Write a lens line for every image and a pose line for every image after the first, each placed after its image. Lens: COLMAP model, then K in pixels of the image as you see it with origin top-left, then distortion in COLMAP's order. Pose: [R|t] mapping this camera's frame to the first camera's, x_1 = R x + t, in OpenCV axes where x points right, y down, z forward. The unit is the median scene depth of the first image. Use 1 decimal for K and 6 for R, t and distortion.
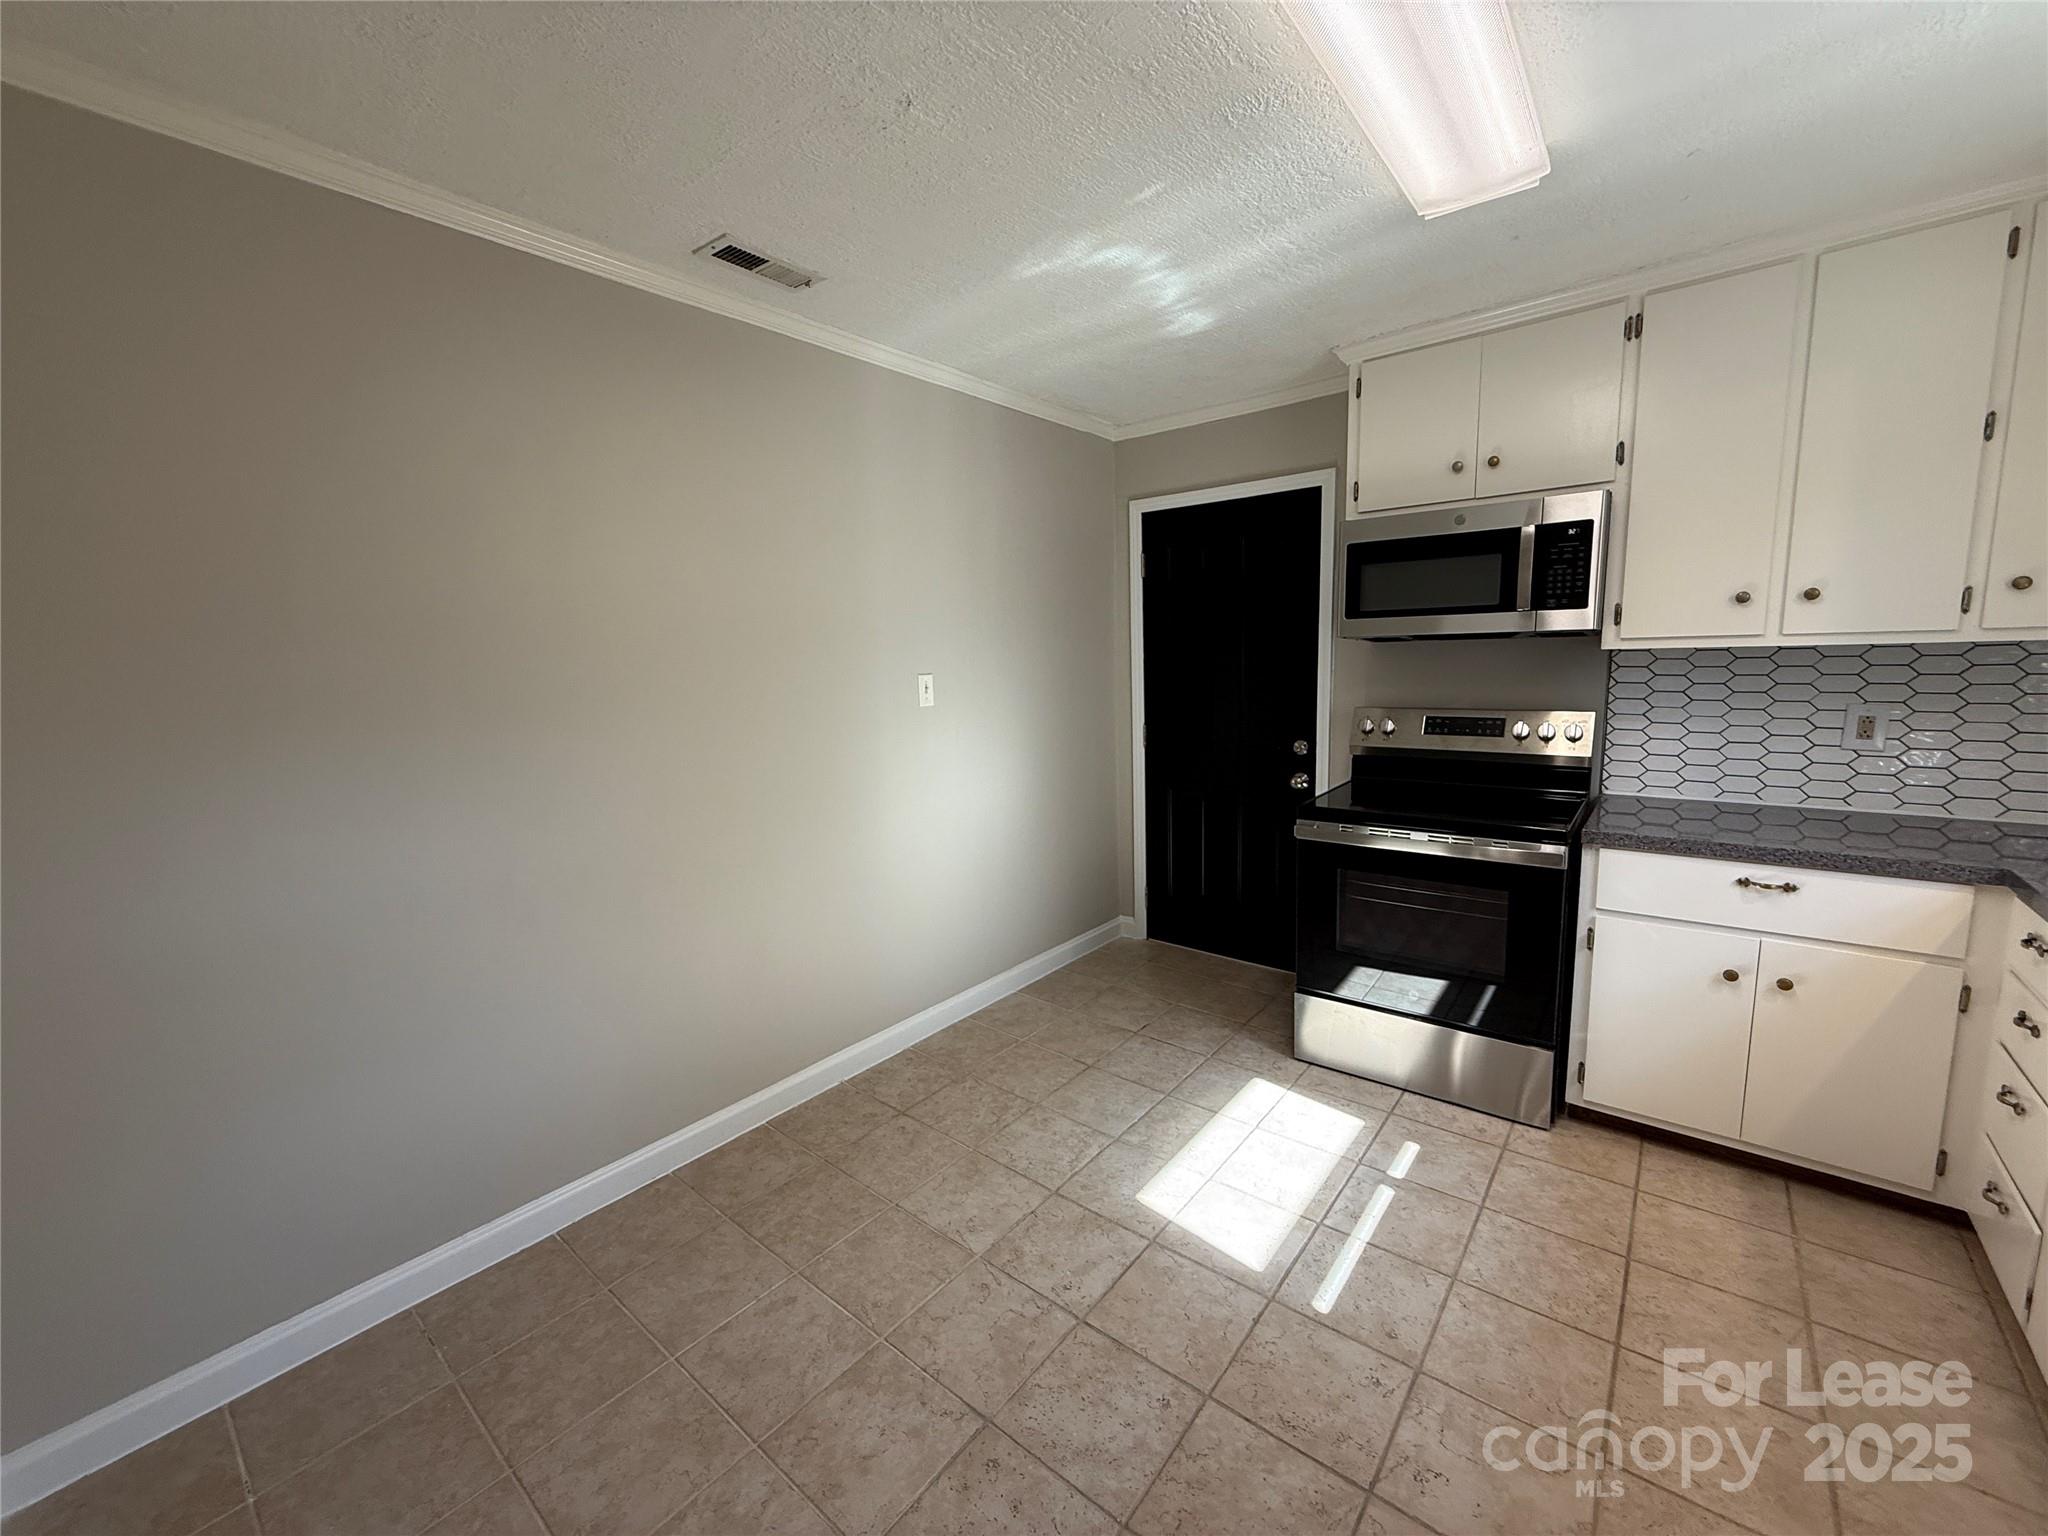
lens RADIAL K [[817.5, 0, 1023.8], [0, 817.5, 768.7], [0, 0, 1]] dist [-0.000518, -0.000157]
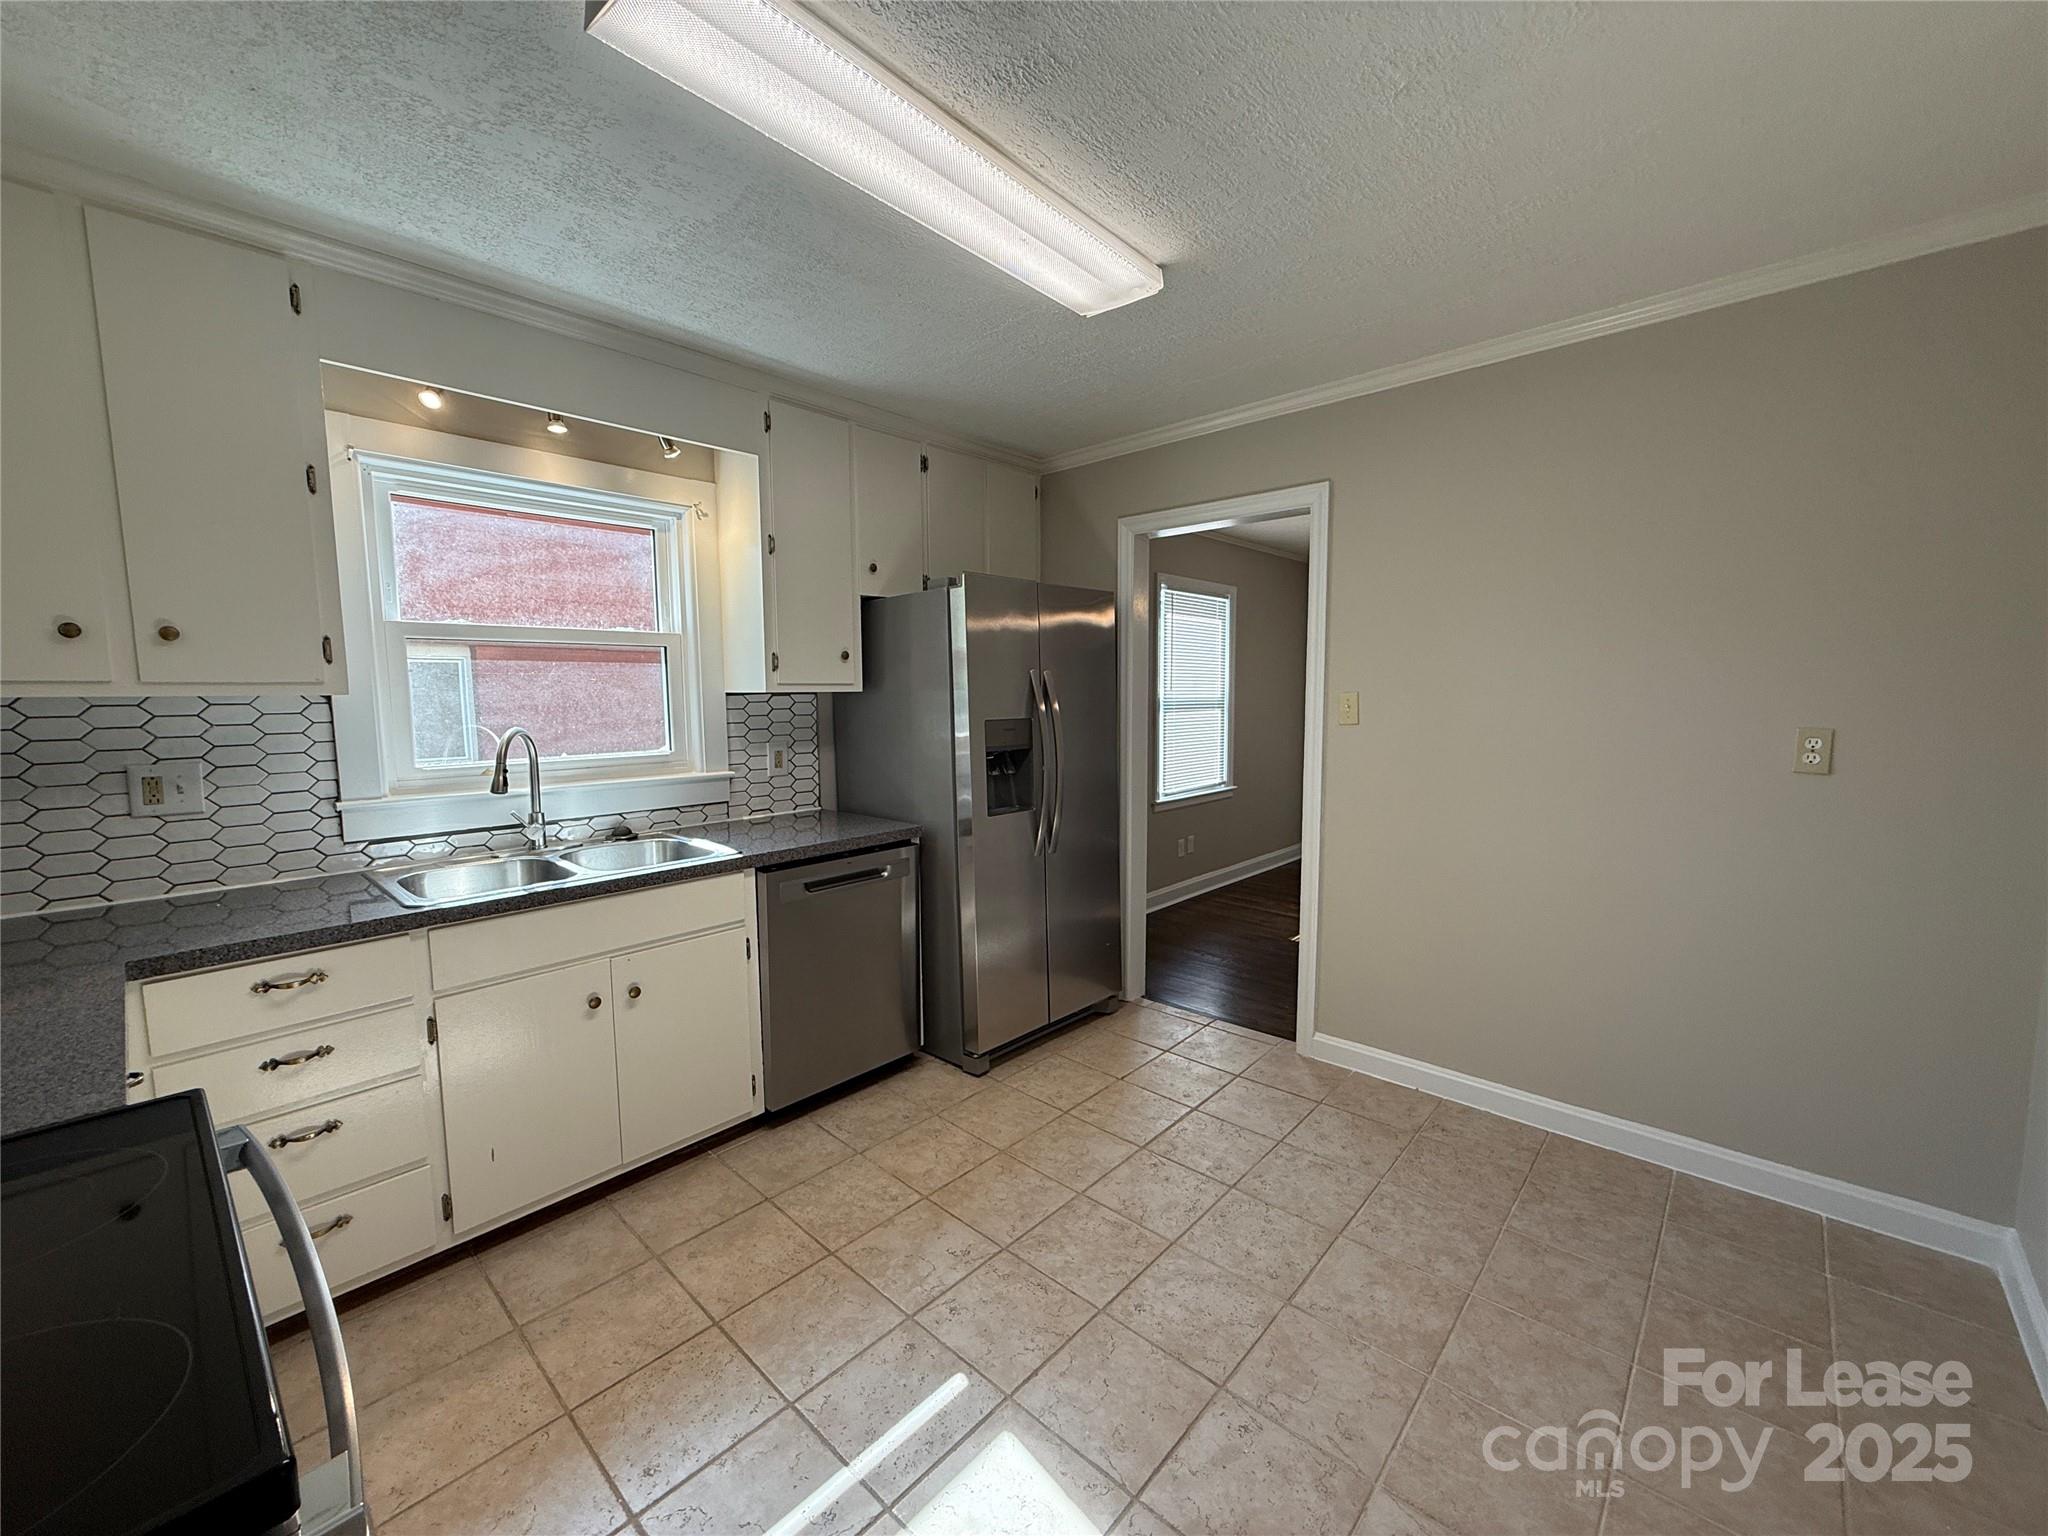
lens RADIAL K [[819.1, 0, 1024.3], [0, 819.1, 769.1], [0, 0, 1]] dist [-0.000609, -0.000370]
pose [[-0.997859, 0.031267, 0.057445, 0.181995], [0.044271, 0.969424, 0.241365, -0.197776], [-0.048142, 0.243391, -0.968733, 1.452516]]
